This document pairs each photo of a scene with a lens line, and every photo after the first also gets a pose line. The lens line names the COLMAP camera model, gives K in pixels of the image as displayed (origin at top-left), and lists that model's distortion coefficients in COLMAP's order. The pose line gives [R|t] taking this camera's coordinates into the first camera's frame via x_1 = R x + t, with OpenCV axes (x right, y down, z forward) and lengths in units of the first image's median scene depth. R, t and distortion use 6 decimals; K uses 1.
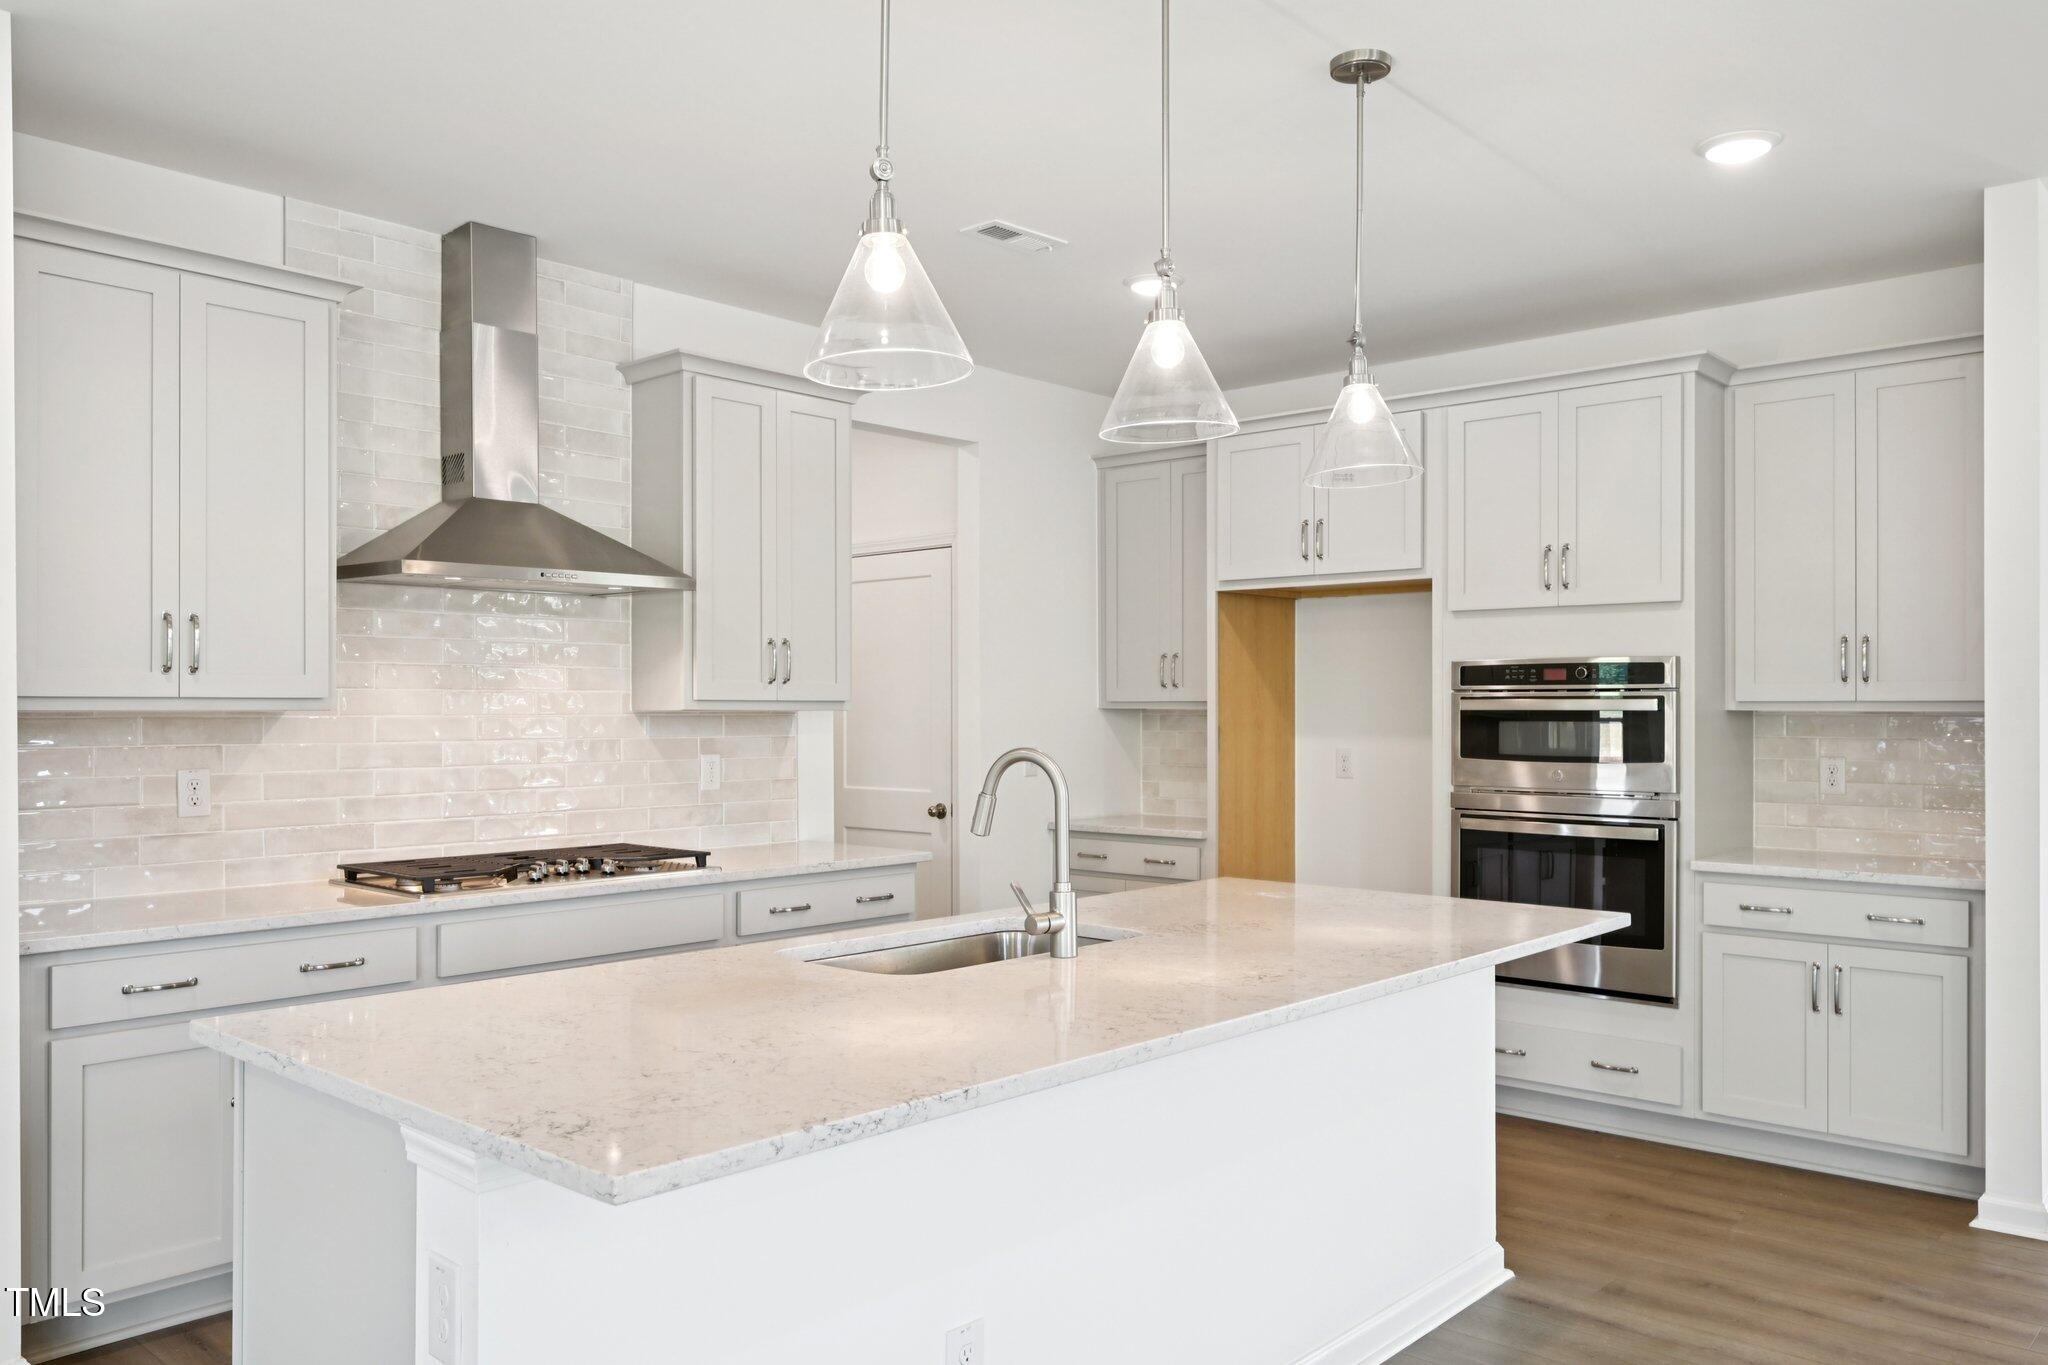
lens RADIAL K [[1541.5, 0, 1033.4], [0, 1541.5, 702.1], [0, 0, 1]] dist [0.000223, -0.004278]
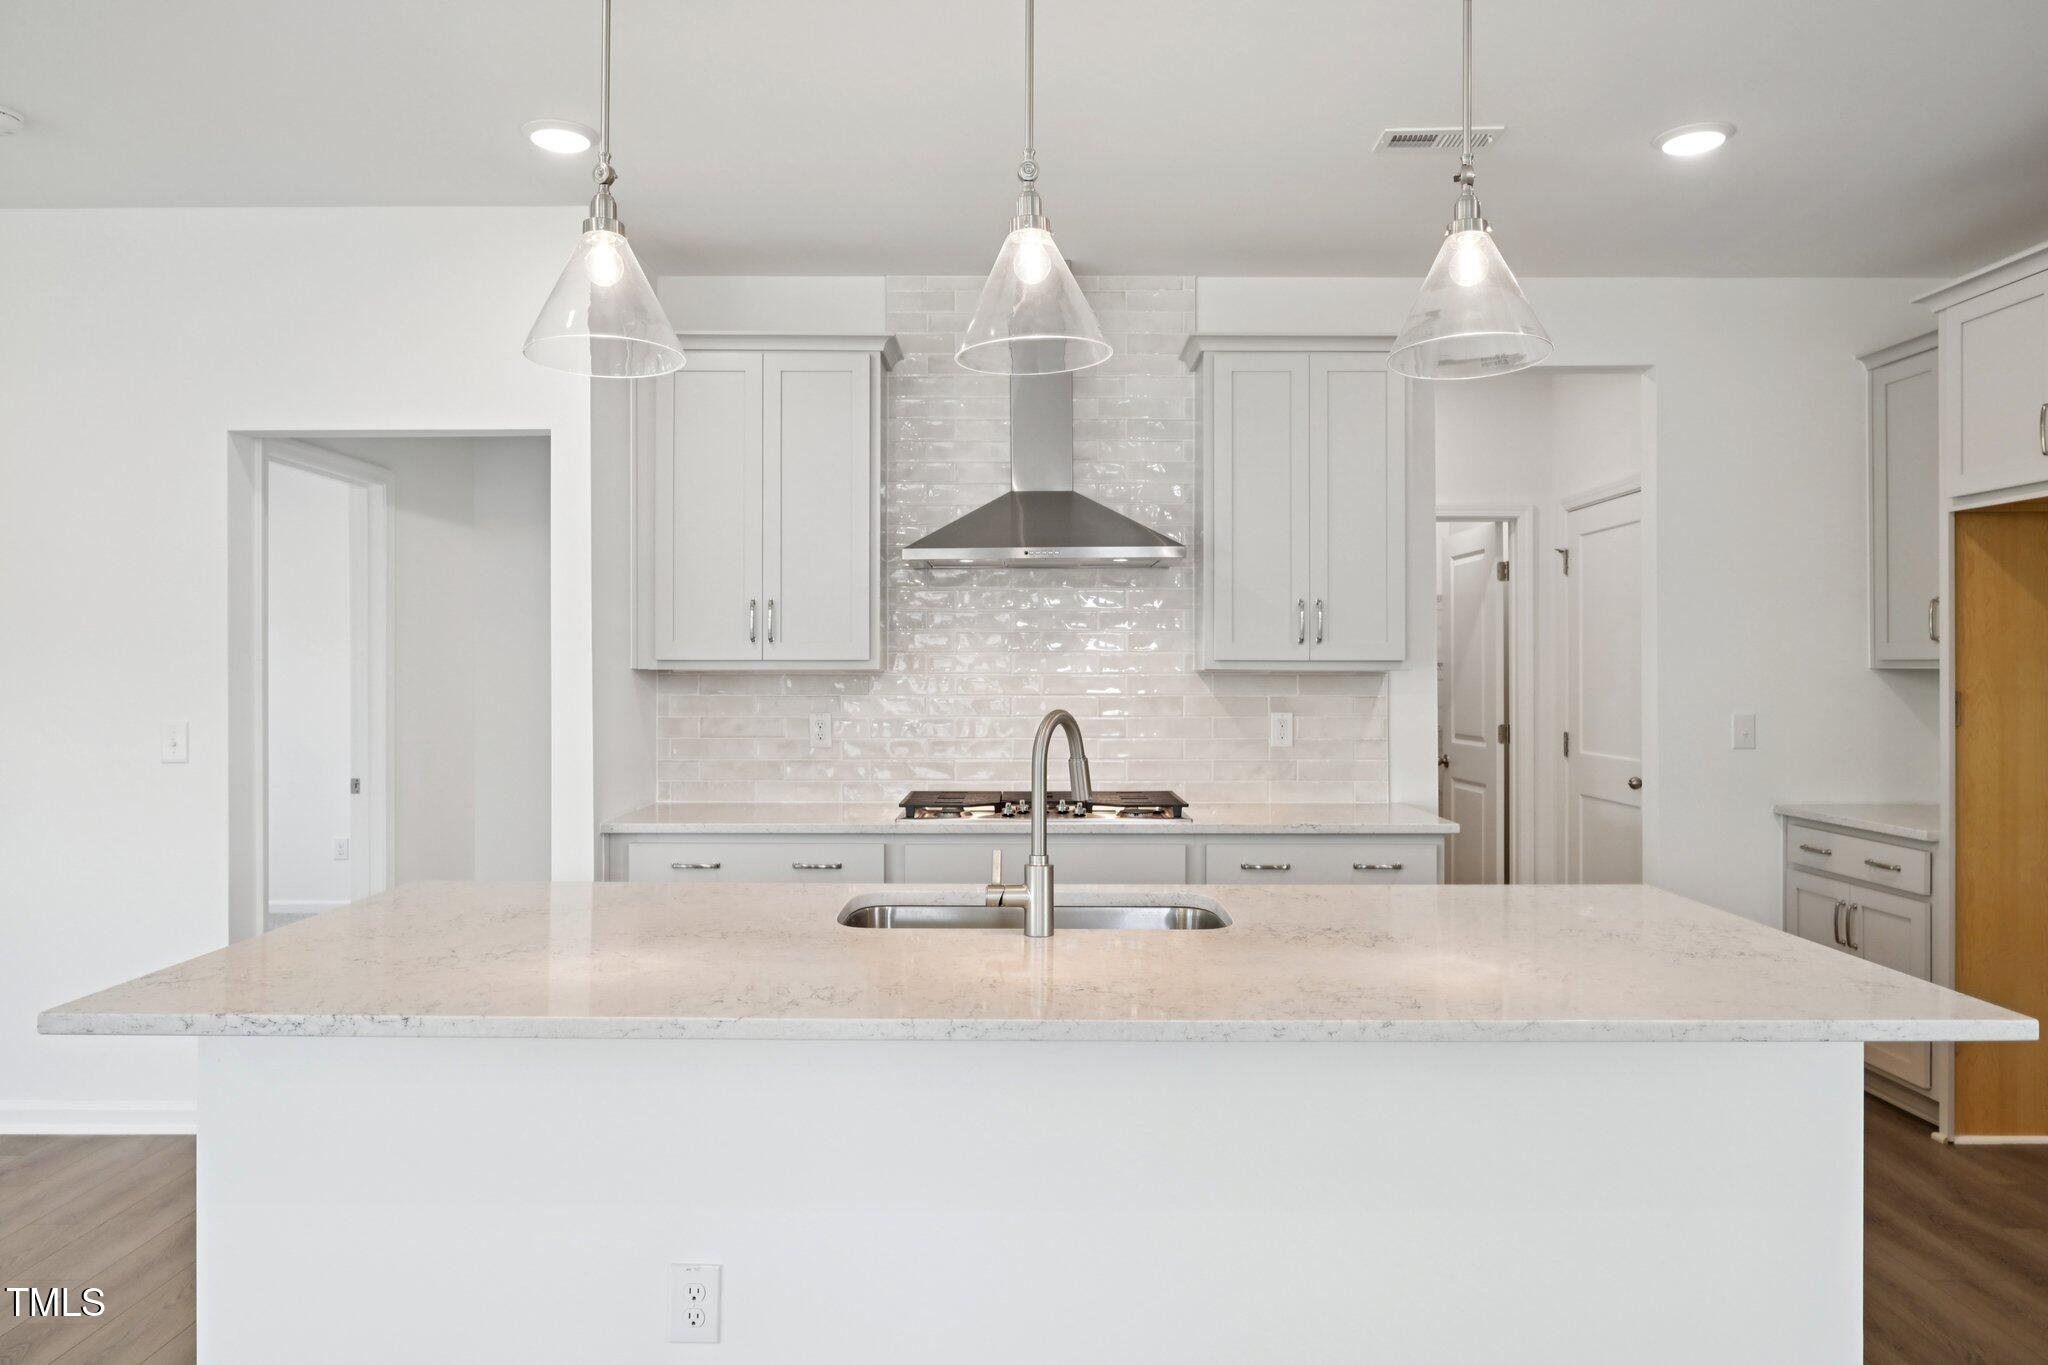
lens RADIAL K [[1354.8, 0, 1007.1], [0, 1354.8, 667.8], [0, 0, 1]] dist [-0.003949, -0.001264]
pose [[0.660855, -0.000161, -0.750514, 0.382515], [0.002760, 0.999994, 0.002216, 0.001220], [0.750509, -0.003536, 0.660851, 0.275440]]
